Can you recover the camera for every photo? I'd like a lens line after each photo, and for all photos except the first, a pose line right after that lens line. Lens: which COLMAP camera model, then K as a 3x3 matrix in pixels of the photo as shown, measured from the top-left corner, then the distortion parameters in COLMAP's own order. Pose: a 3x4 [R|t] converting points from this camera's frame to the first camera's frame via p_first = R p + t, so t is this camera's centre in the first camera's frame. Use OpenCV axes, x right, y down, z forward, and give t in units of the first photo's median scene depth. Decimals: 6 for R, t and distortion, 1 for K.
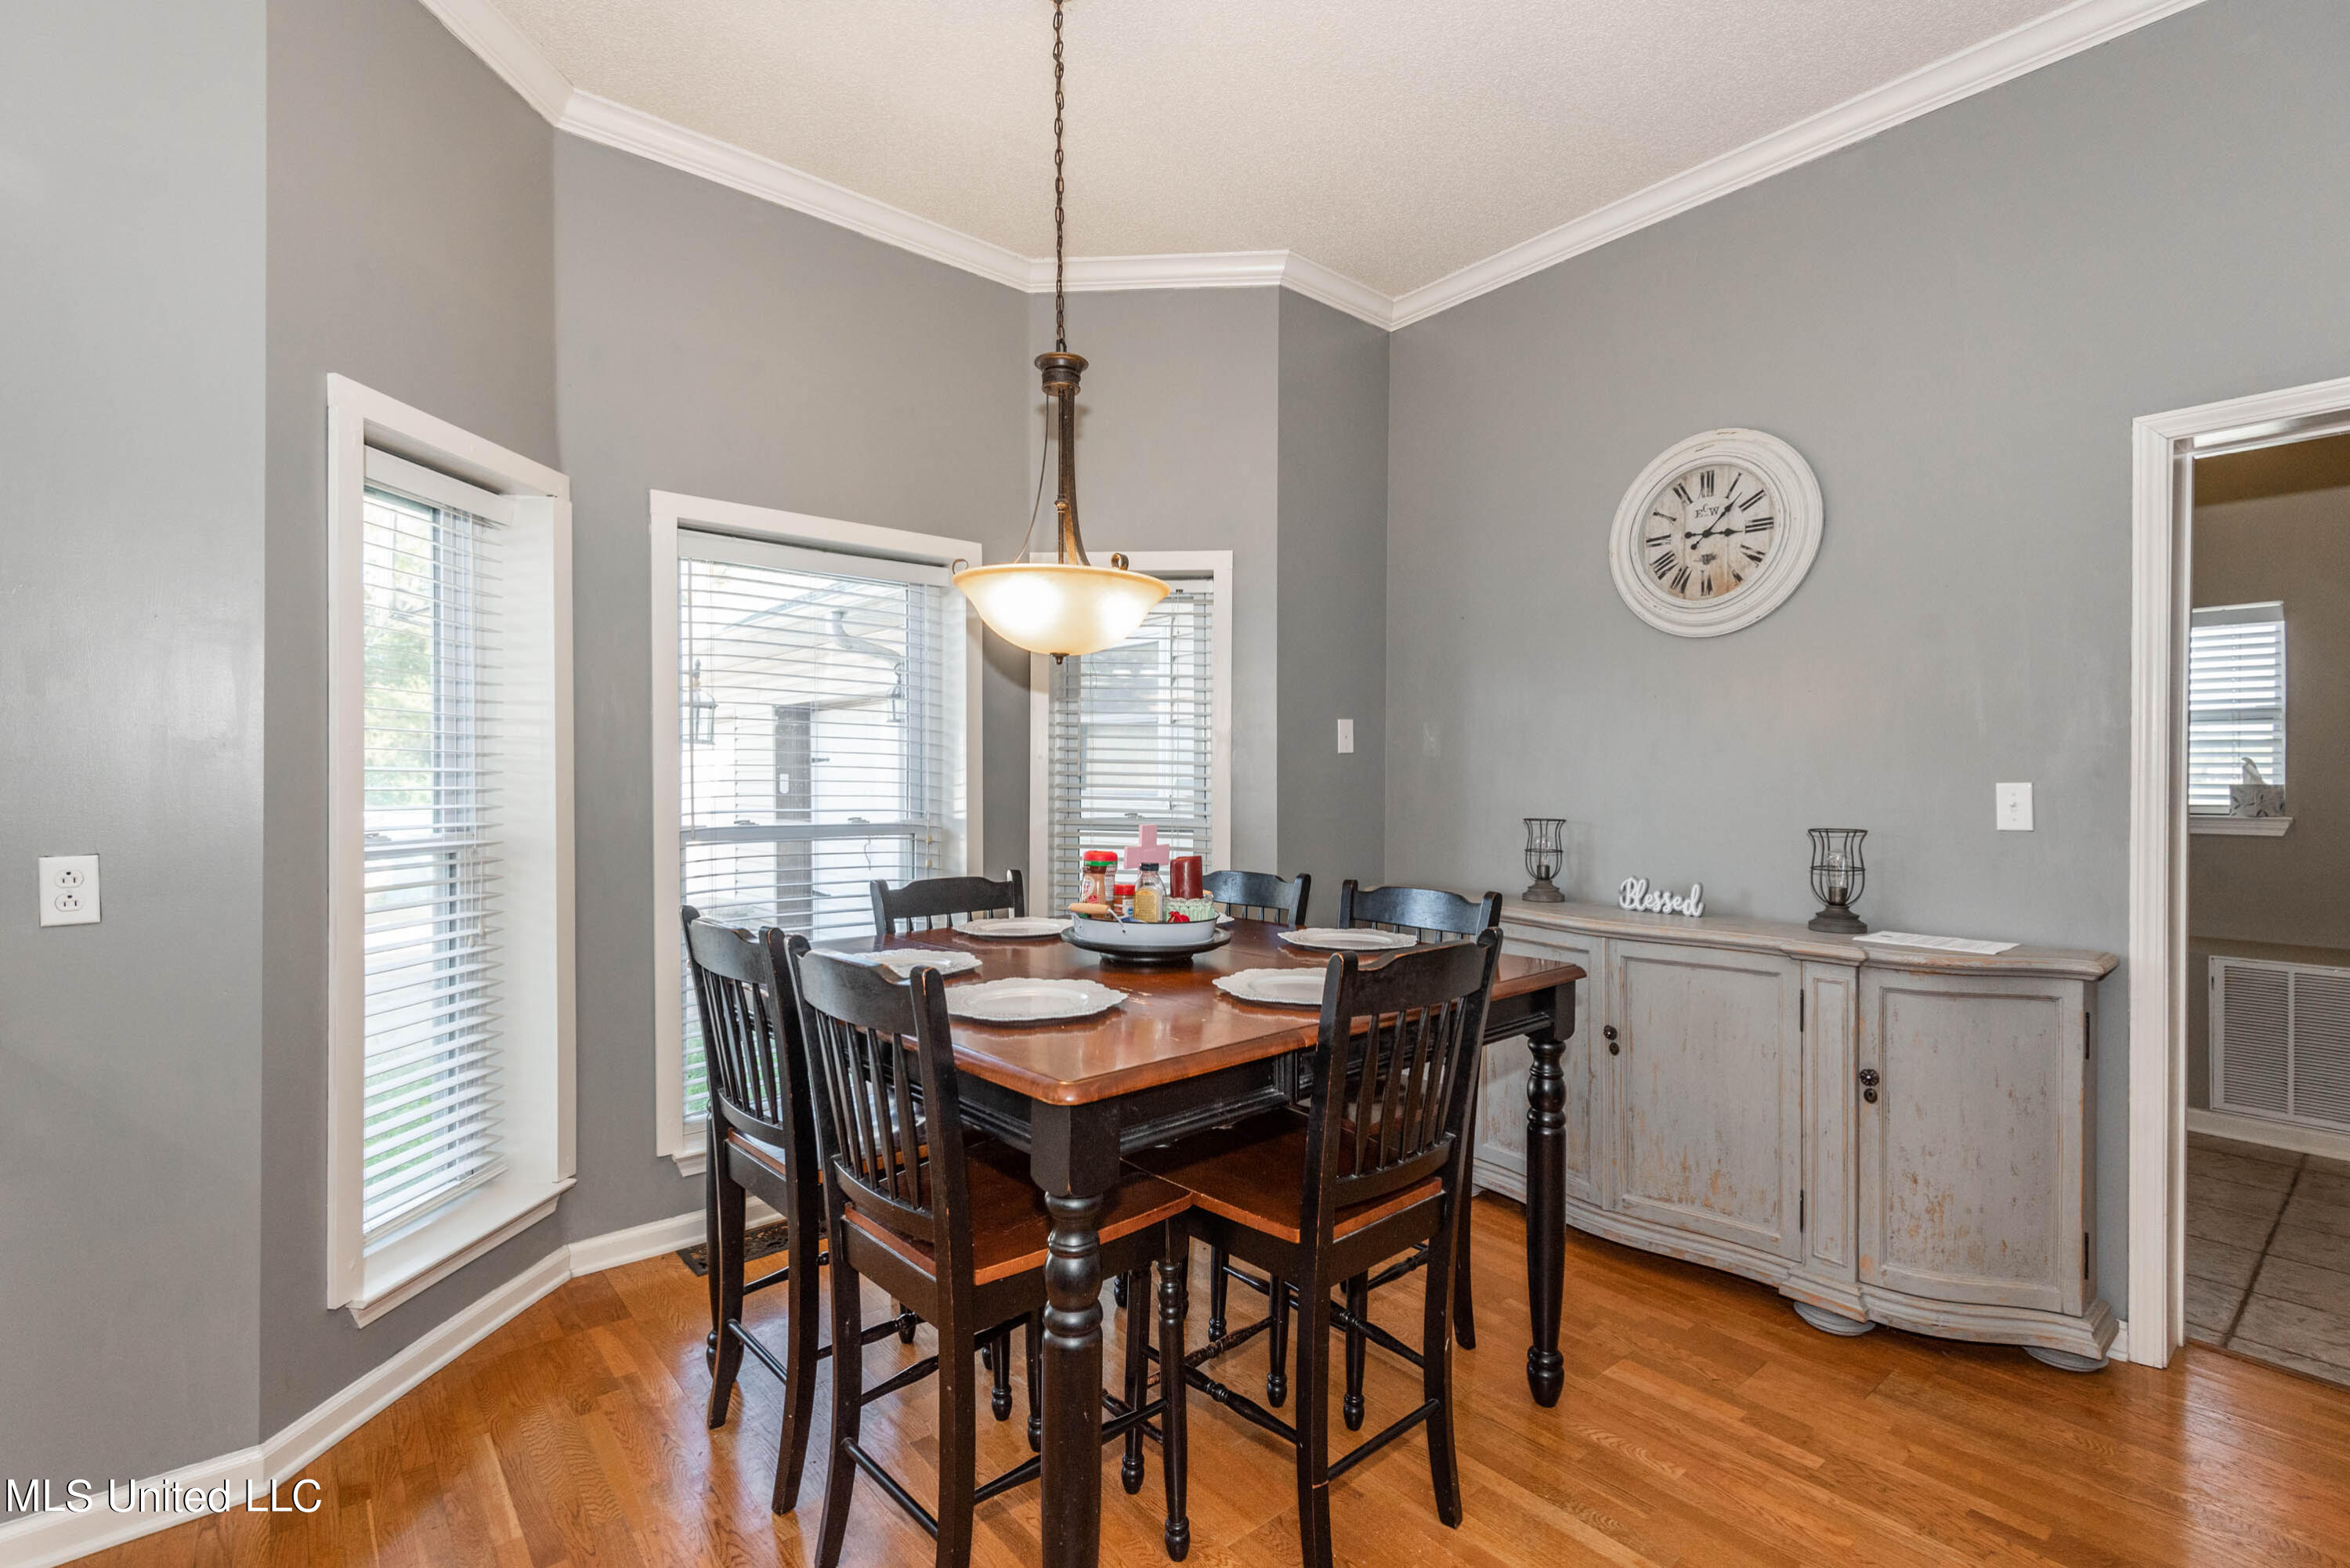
lens RADIAL K [[1069.9, 0, 1179.9], [0, 1069.9, 793.3], [0, 0, 1]] dist [0.010402, -0.007444]
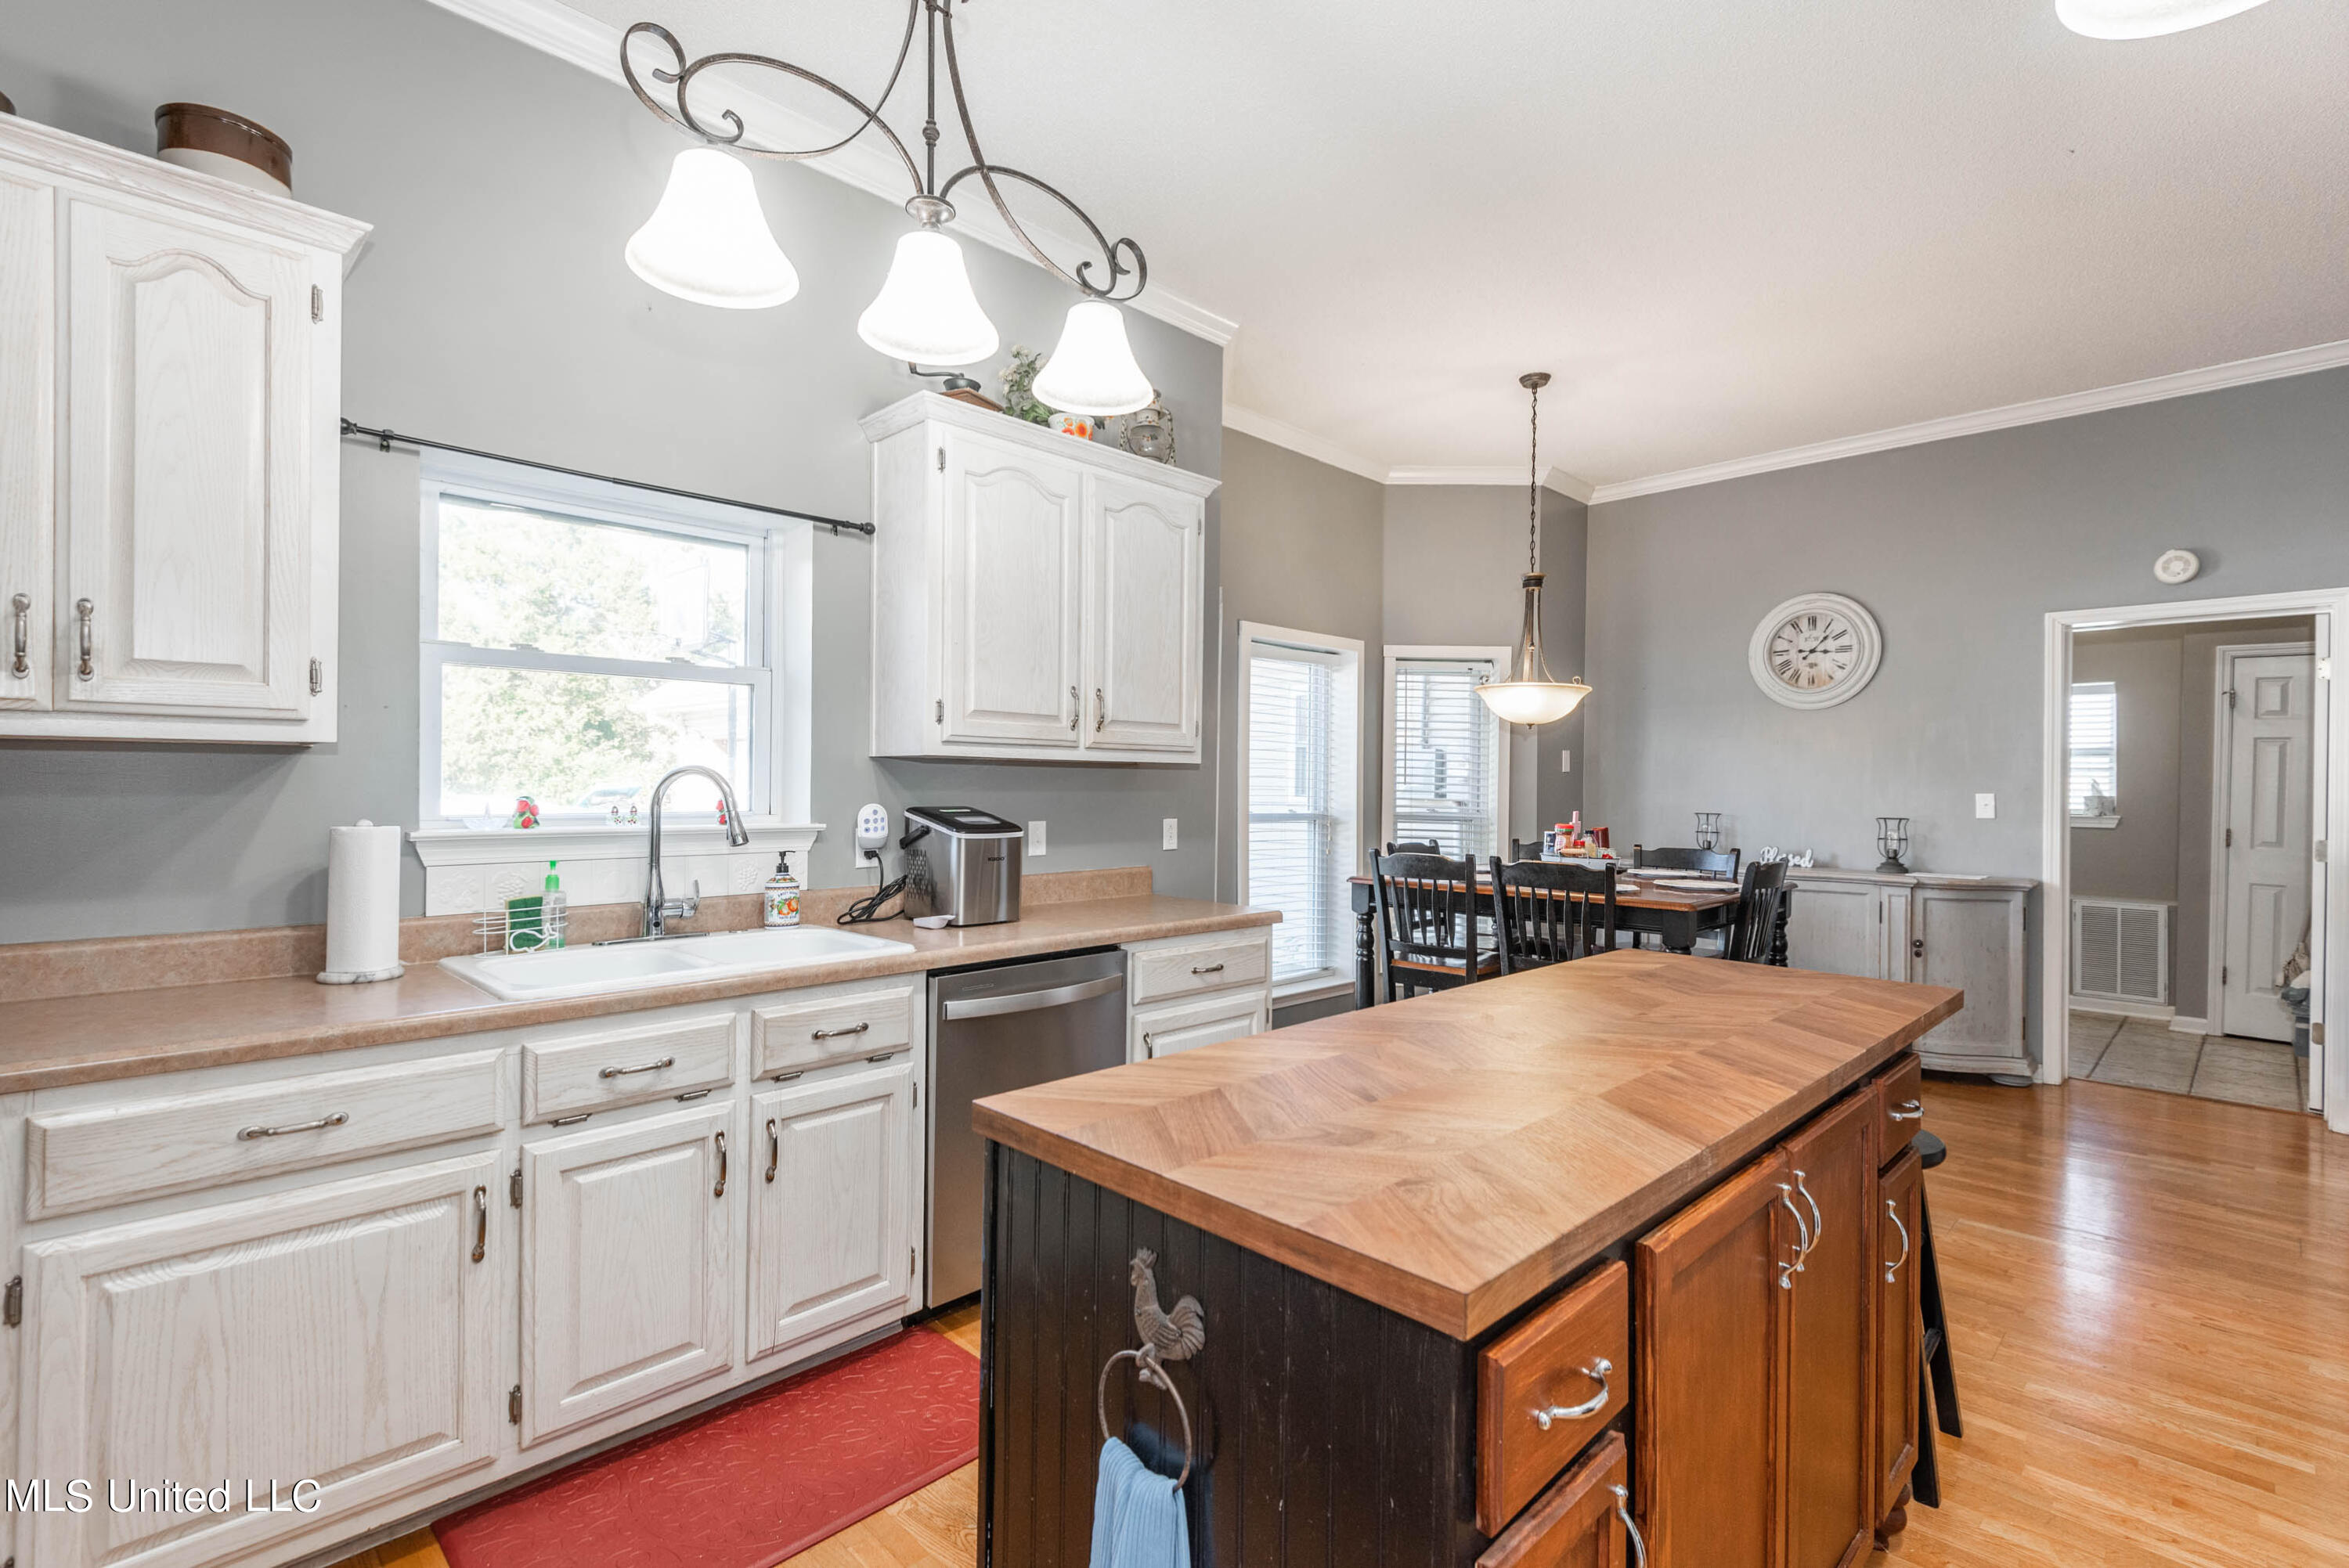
lens RADIAL K [[1069.4, 0, 1179.1], [0, 1069.4, 788.7], [0, 0, 1]] dist [0.010402, -0.007444]
pose [[0.996667, 0.008157, 0.081169, -0.732889], [-0.007336, 0.999919, -0.010408, 0.010826], [-0.081247, 0.009778, 0.996646, -0.716303]]
